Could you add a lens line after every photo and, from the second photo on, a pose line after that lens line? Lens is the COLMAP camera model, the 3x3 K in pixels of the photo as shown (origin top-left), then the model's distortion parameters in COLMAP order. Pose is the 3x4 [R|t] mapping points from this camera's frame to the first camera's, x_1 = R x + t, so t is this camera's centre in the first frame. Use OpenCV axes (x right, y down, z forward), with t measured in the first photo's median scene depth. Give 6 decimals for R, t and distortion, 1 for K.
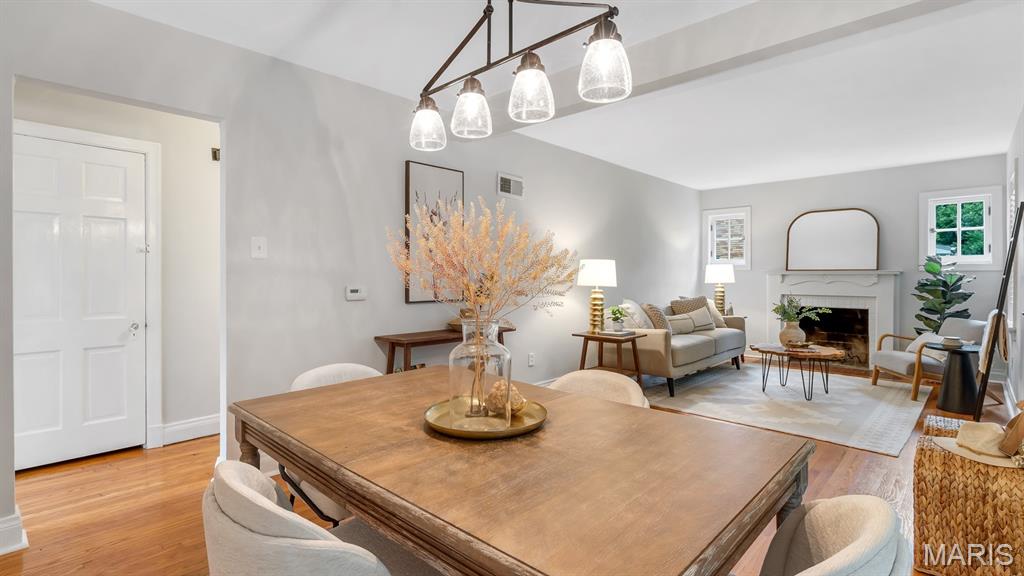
lens RADIAL K [[477.1, 0, 512.0], [0, 477.1, 288.0], [0, 0, 1]] dist [-0.002308, -0.000256]
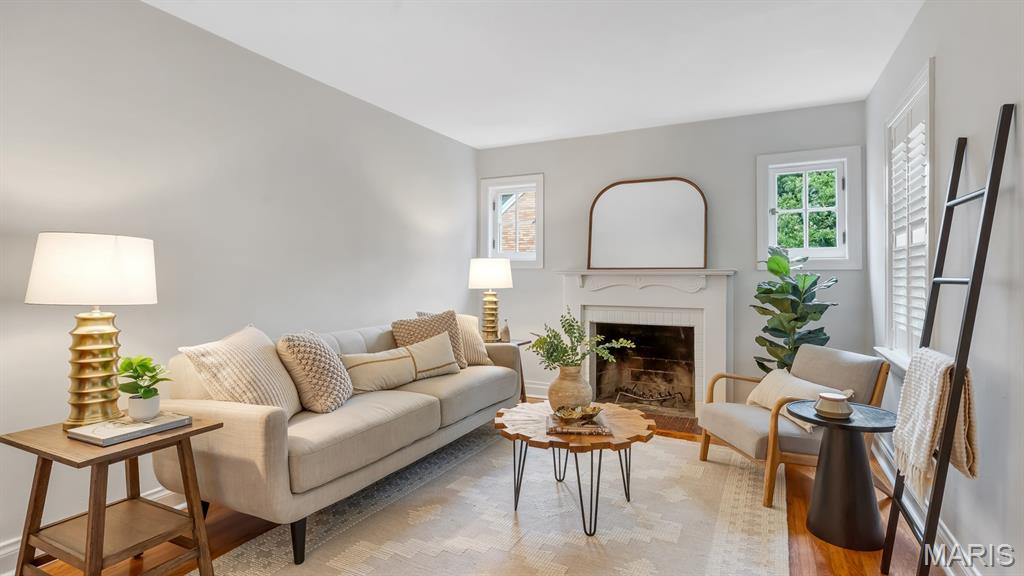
lens RADIAL K [[472.8, 0, 512.0], [0, 472.8, 288.0], [0, 0, 1]] dist [0.002183, 0.000230]
pose [[0.961781, -0.005607, 0.273762, 0.349597], [0.005720, 0.999984, 0.000385, -0.013254], [-0.273759, 0.001195, 0.961797, 0.469525]]
